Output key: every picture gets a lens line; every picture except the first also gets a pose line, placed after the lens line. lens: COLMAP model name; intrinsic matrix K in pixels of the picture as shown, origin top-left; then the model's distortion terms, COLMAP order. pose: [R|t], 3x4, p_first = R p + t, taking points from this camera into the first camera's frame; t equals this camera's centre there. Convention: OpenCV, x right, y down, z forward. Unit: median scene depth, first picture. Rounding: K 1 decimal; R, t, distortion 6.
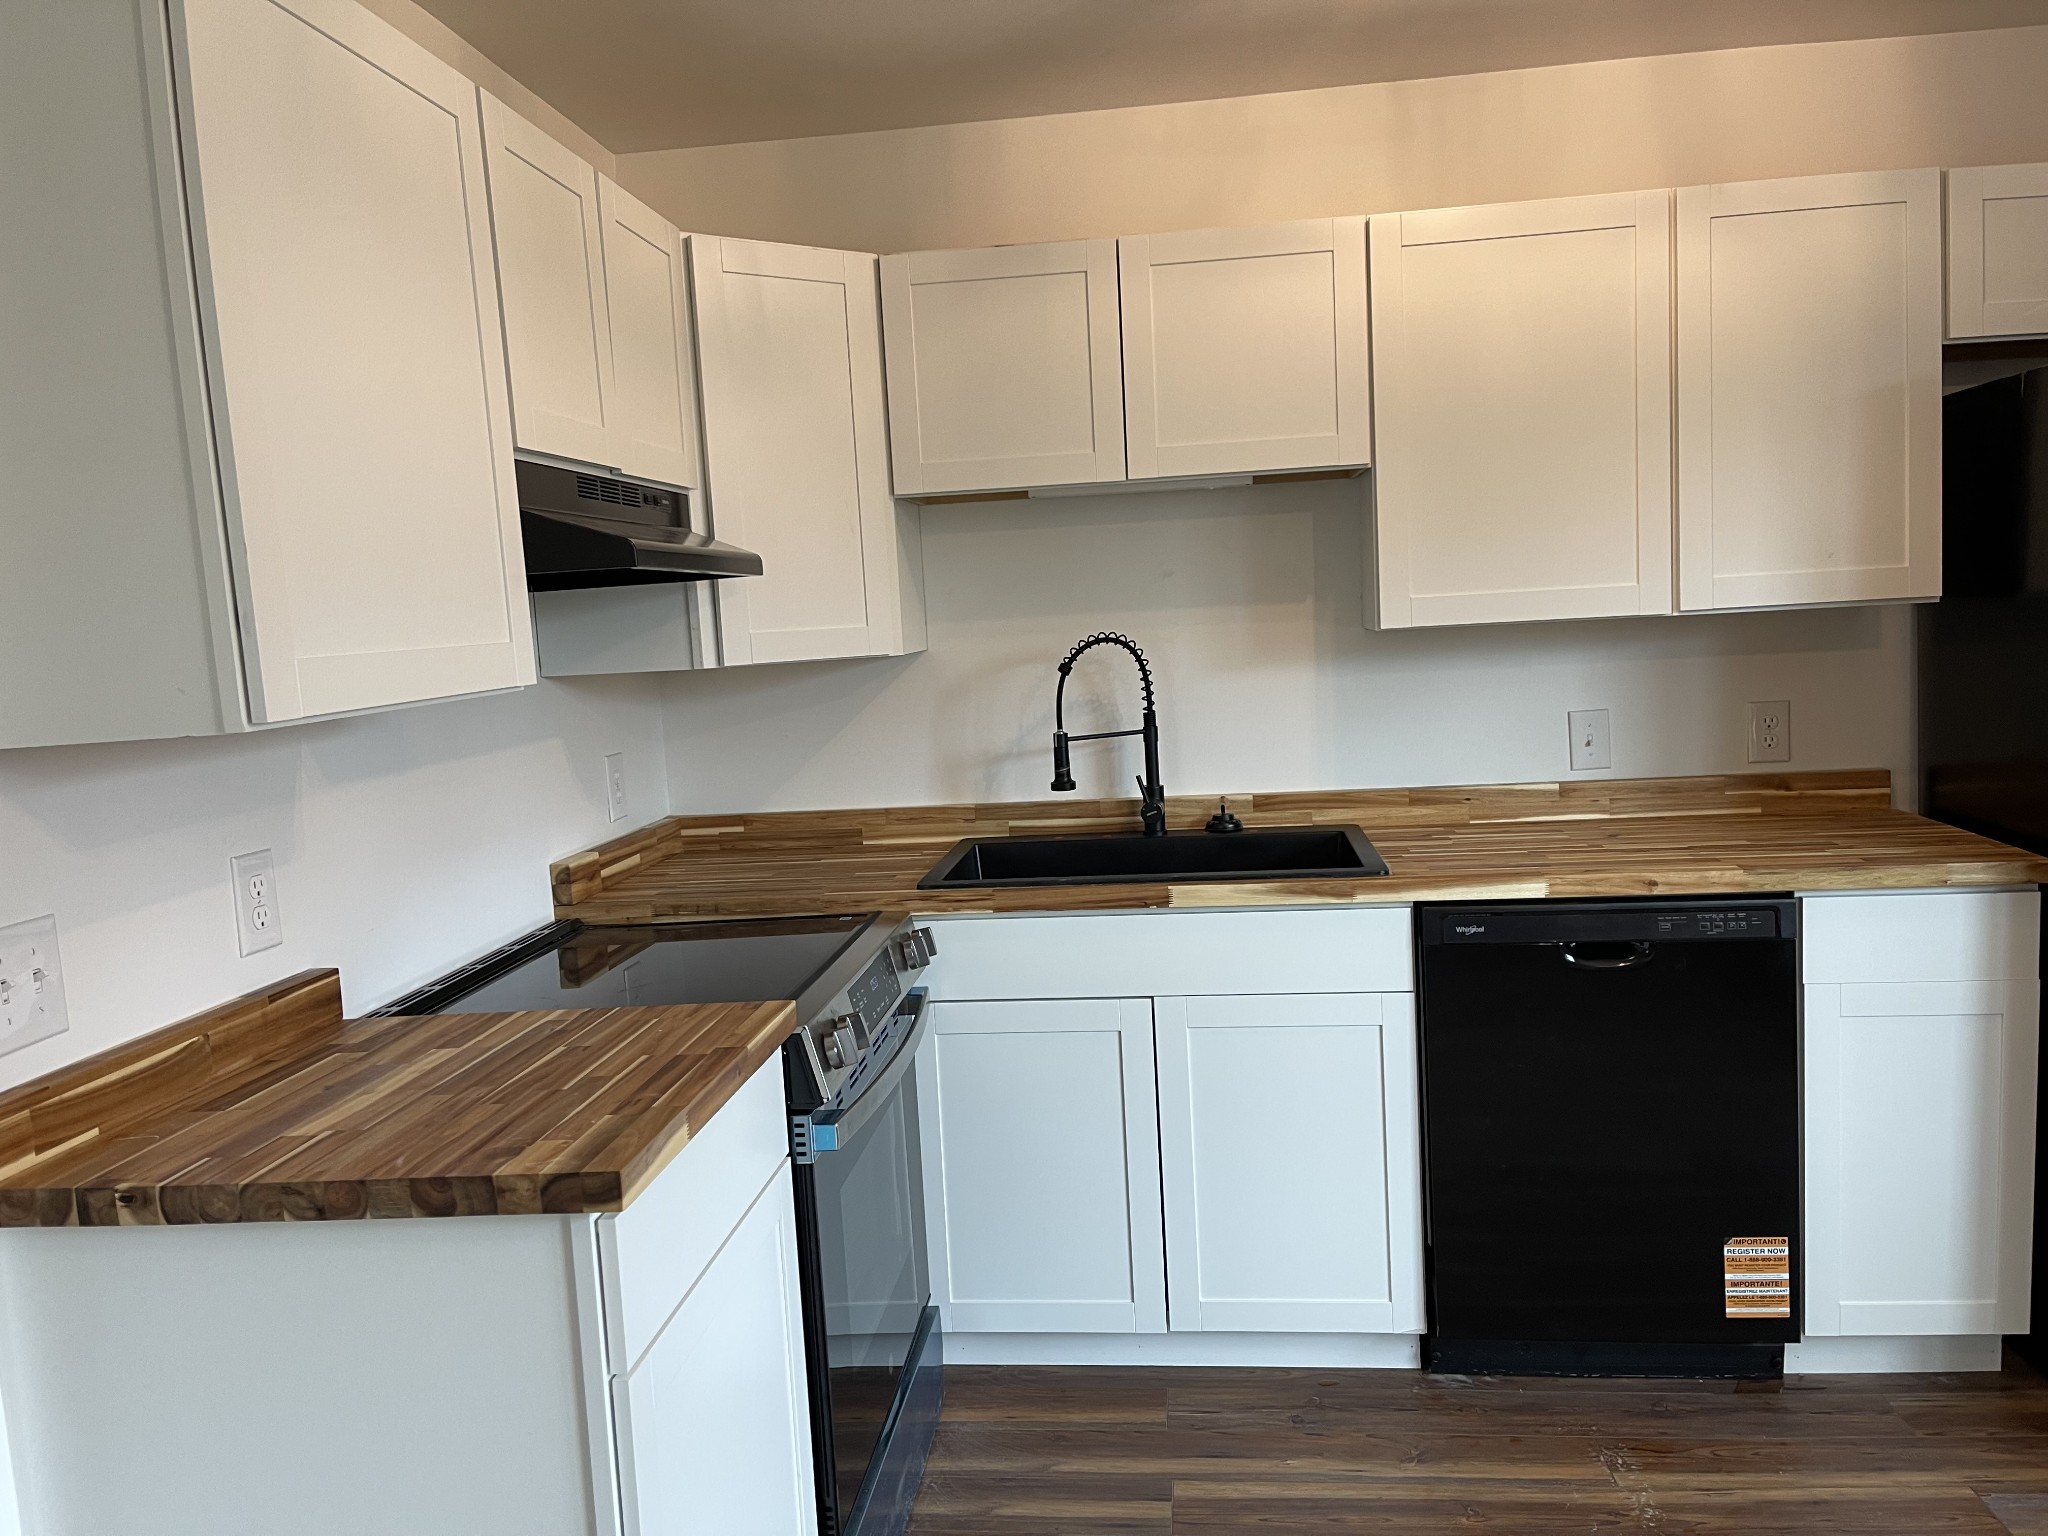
lens RADIAL K [[1541.6, 0, 1019.1], [0, 1541.6, 769.1], [0, 0, 1]] dist [0.065951, -0.073547]
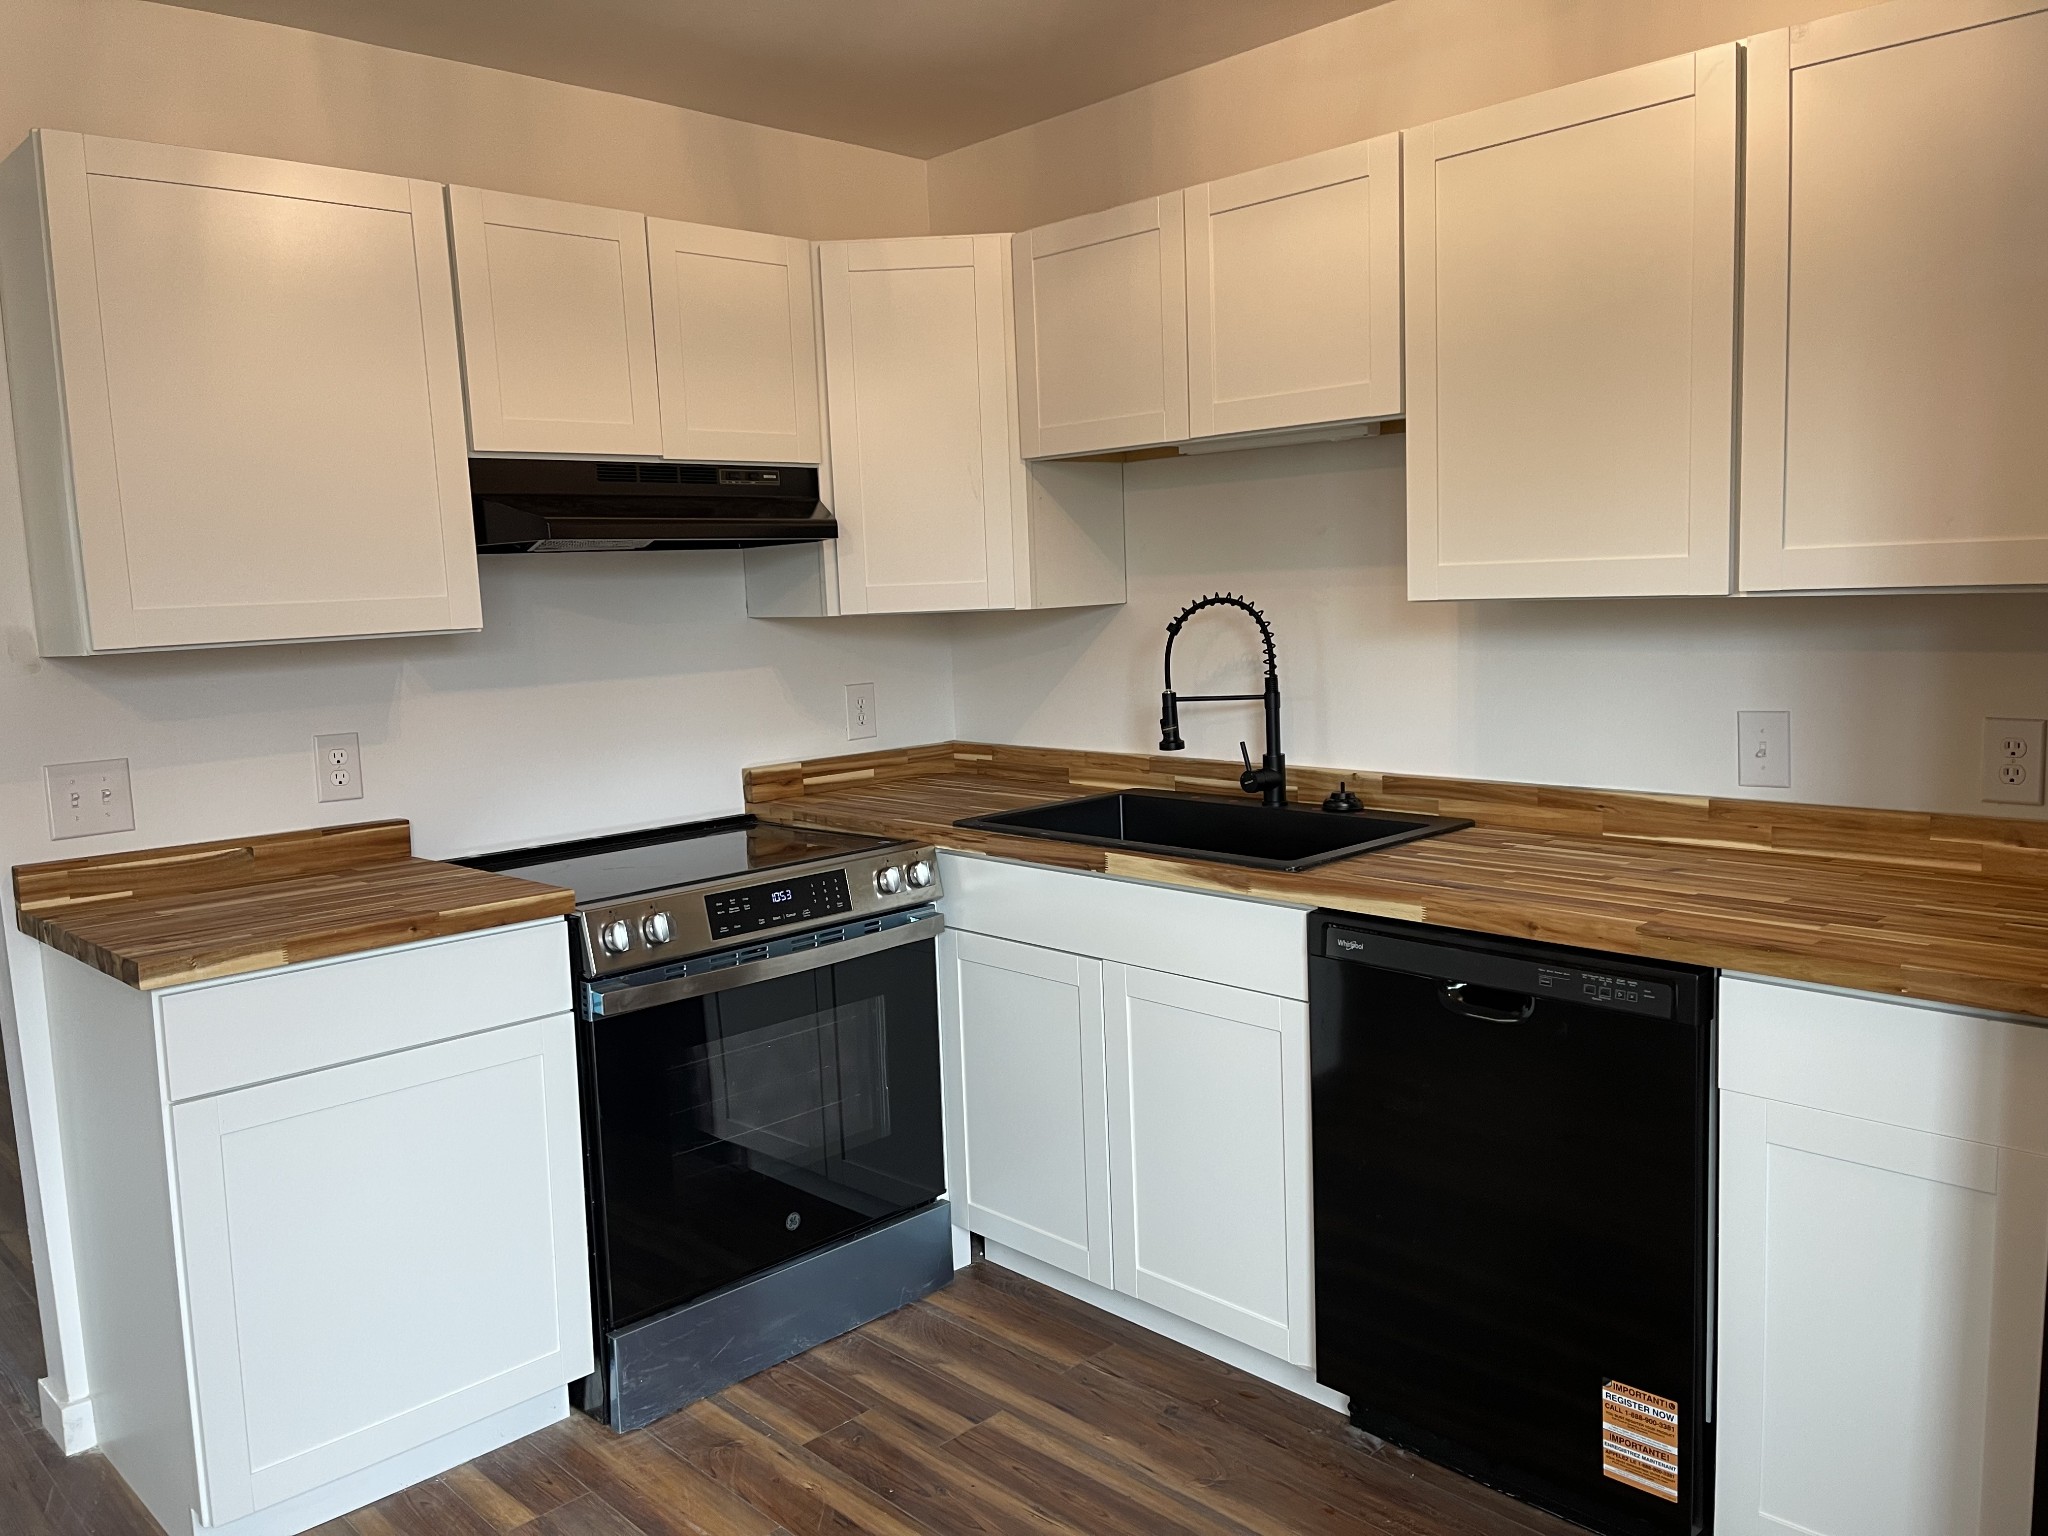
lens RADIAL K [[1541.6, 0, 1023.8], [0, 1541.6, 755.7], [0, 0, 1]] dist [0.065951, -0.073547]
pose [[0.776099, 0.097186, -0.623077, 0.671823], [-0.068796, 0.995204, 0.069538, -0.052561], [0.626847, -0.011103, 0.779063, 0.184260]]
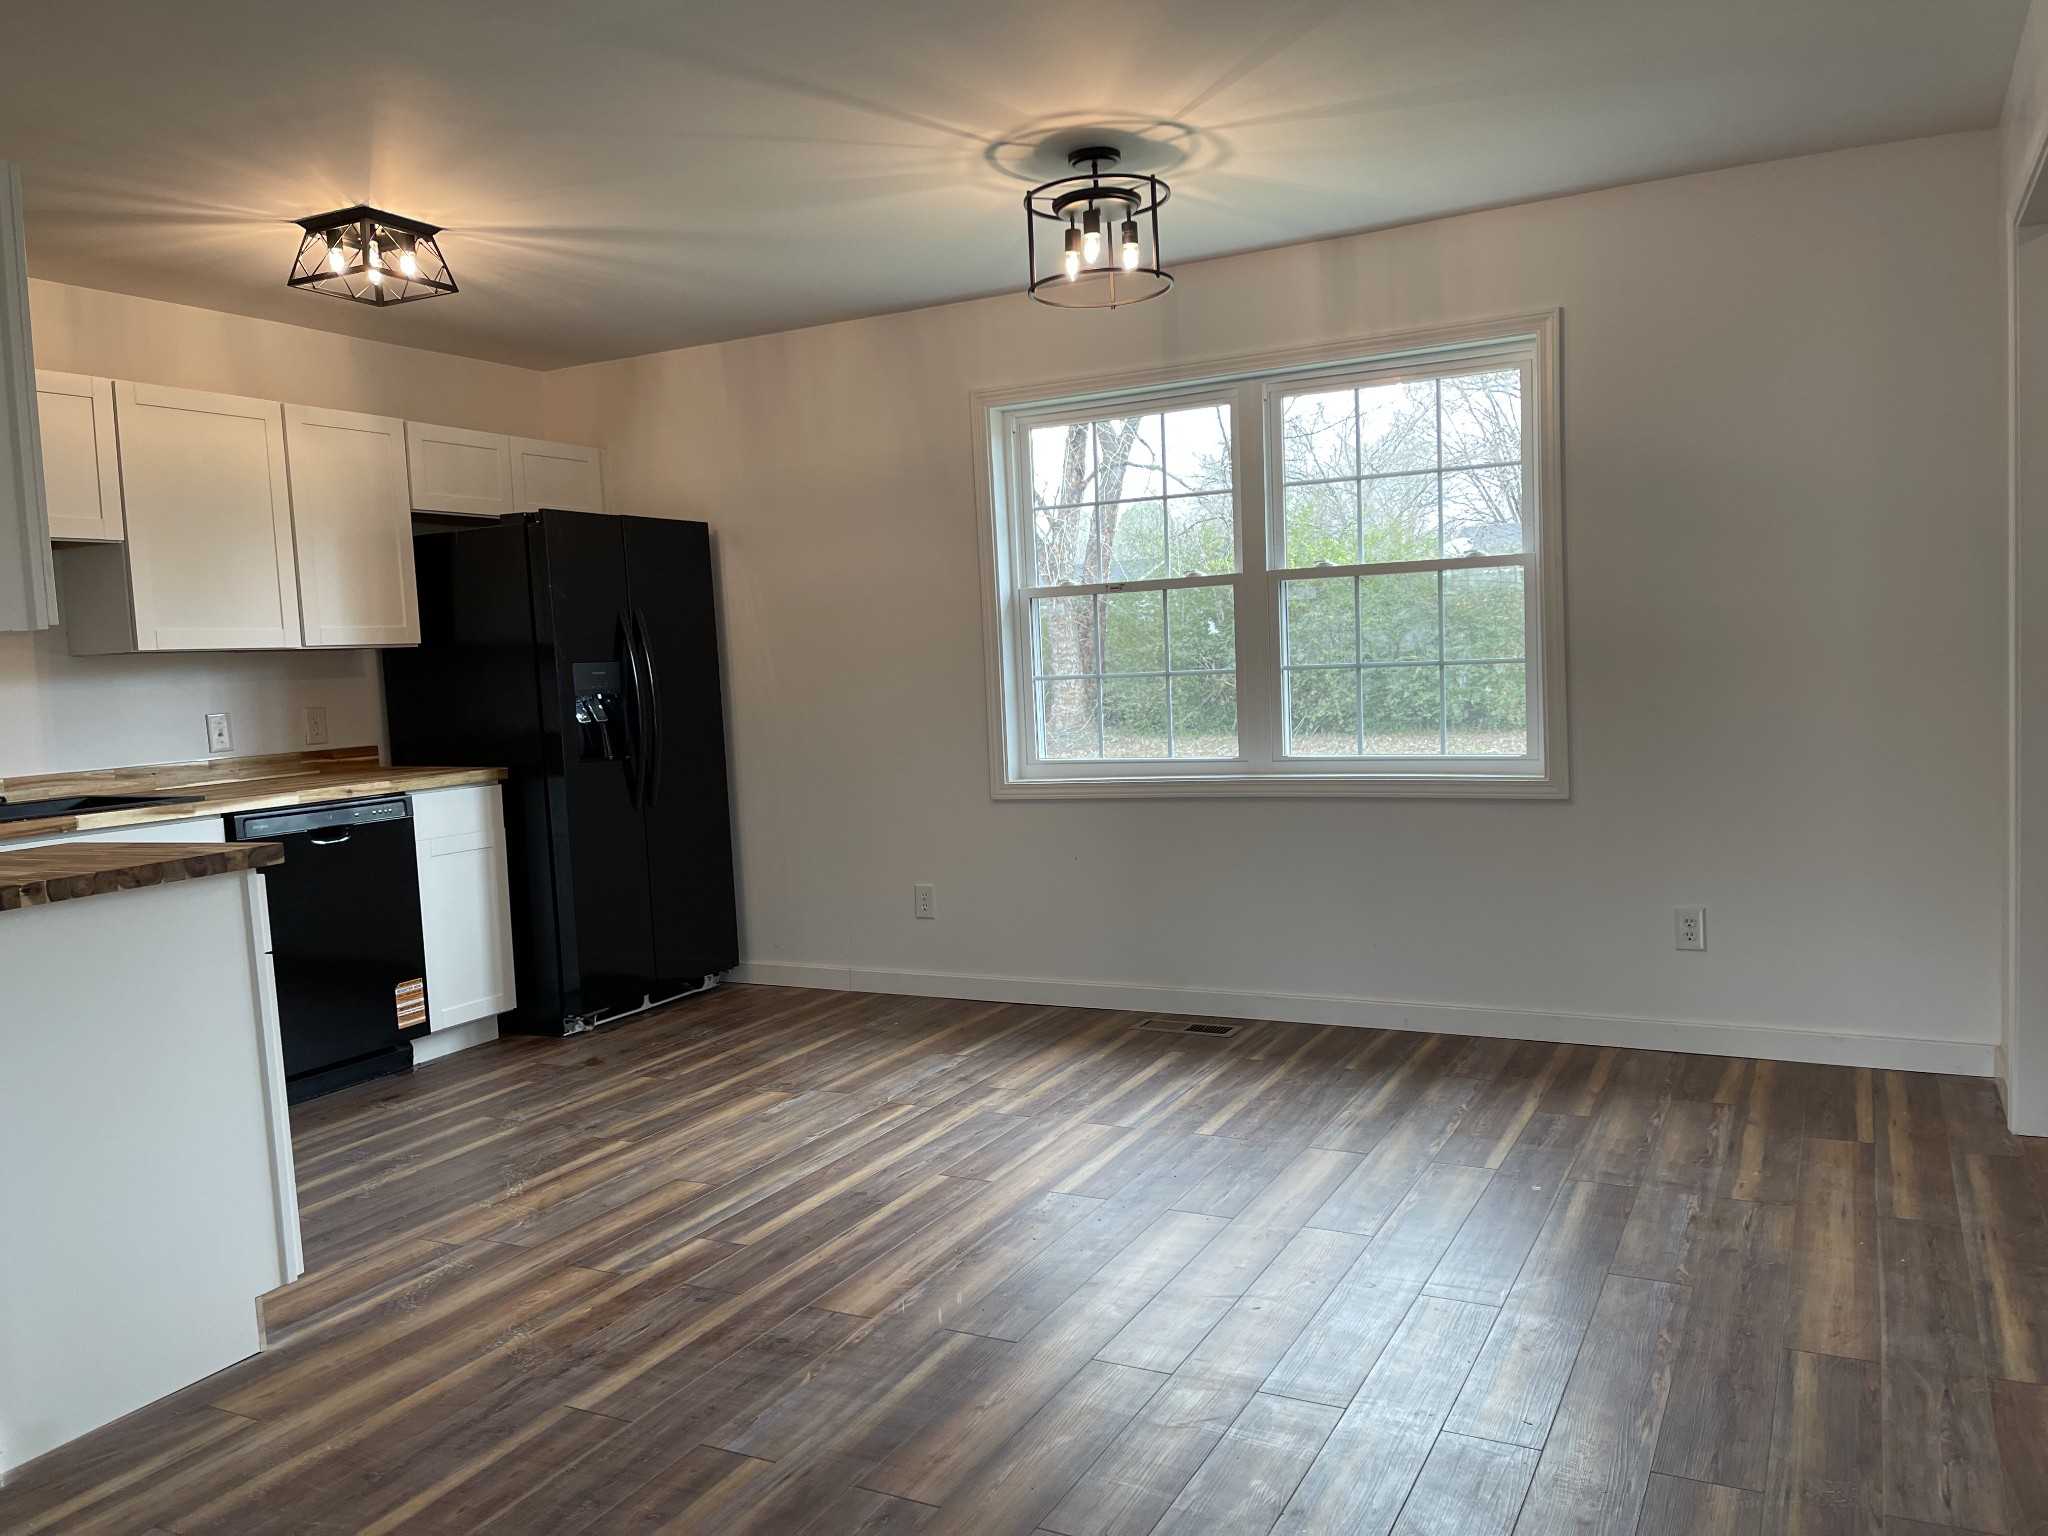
lens RADIAL K [[1541.6, 0, 1013.9], [0, 1541.6, 783.3], [0, 0, 1]] dist [0.065951, -0.073547]
pose [[0.367148, -0.040840, 0.929266, -0.936255], [0.117603, 0.993057, -0.002821, 0.152540], [-0.922698, 0.110320, 0.369402, -0.354404]]
